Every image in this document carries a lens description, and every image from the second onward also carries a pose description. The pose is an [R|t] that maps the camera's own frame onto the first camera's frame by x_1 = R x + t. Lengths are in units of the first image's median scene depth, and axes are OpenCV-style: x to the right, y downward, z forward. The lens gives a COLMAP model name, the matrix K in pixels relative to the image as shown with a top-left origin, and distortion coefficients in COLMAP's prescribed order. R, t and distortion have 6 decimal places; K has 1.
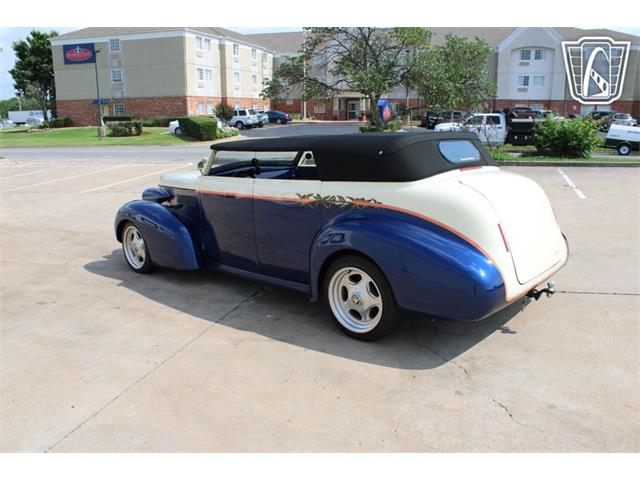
lens RADIAL K [[532.1, 0, 315.8], [0, 532.1, 234.4], [0, 0, 1]] dist [-0.170373, 0.146676]
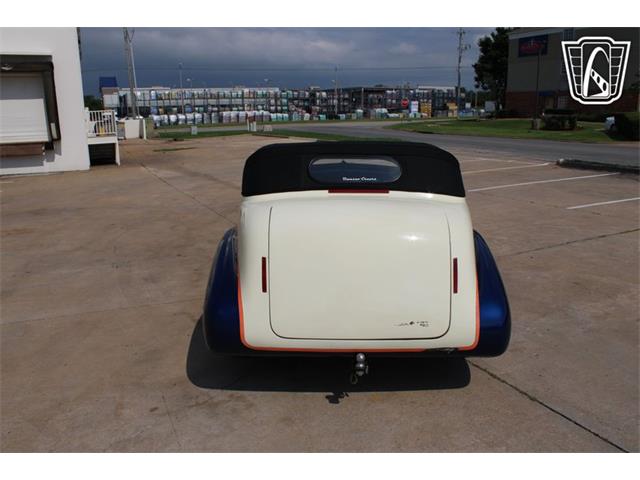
lens RADIAL K [[532.1, 0, 315.8], [0, 532.1, 234.4], [0, 0, 1]] dist [-0.170373, 0.146676]
pose [[0.651735, 0.173065, -0.738437, 0.194948], [-0.160555, 0.983035, 0.088686, -0.027430], [0.741258, 0.060760, 0.668465, 0.092793]]
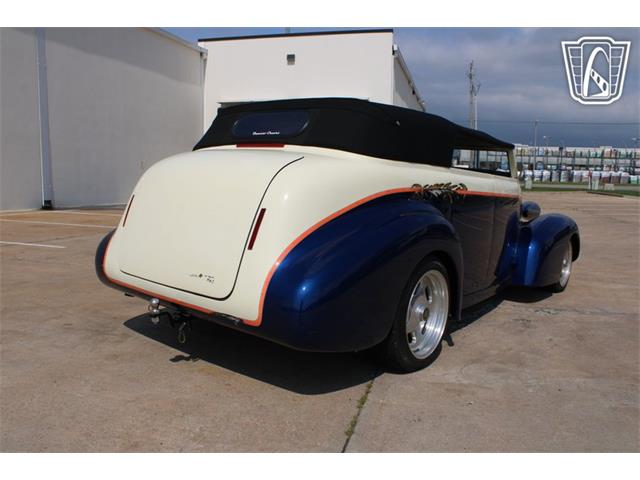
lens RADIAL K [[529.5, 0, 317.2], [0, 529.5, 237.0], [0, 0, 1]] dist [-0.173791, 0.161792]
pose [[0.048856, 0.138530, -0.989152, 0.234637], [-0.240019, 0.962944, 0.123005, -0.025166], [0.969538, 0.231406, 0.080296, 0.236236]]
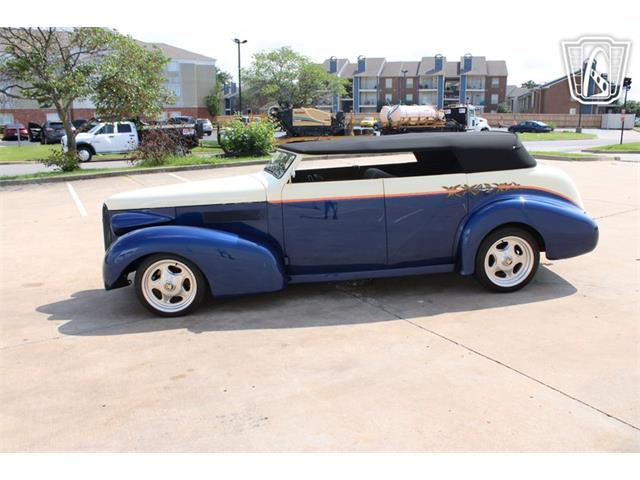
lens RADIAL K [[532.1, 0, 315.8], [0, 532.1, 234.4], [0, 0, 1]] dist [-0.170373, 0.146676]
pose [[0.682309, -0.153378, 0.714794, -0.243284], [0.165301, 0.984790, 0.053524, -0.018655], [-0.712131, 0.081636, 0.697284, 0.093690]]
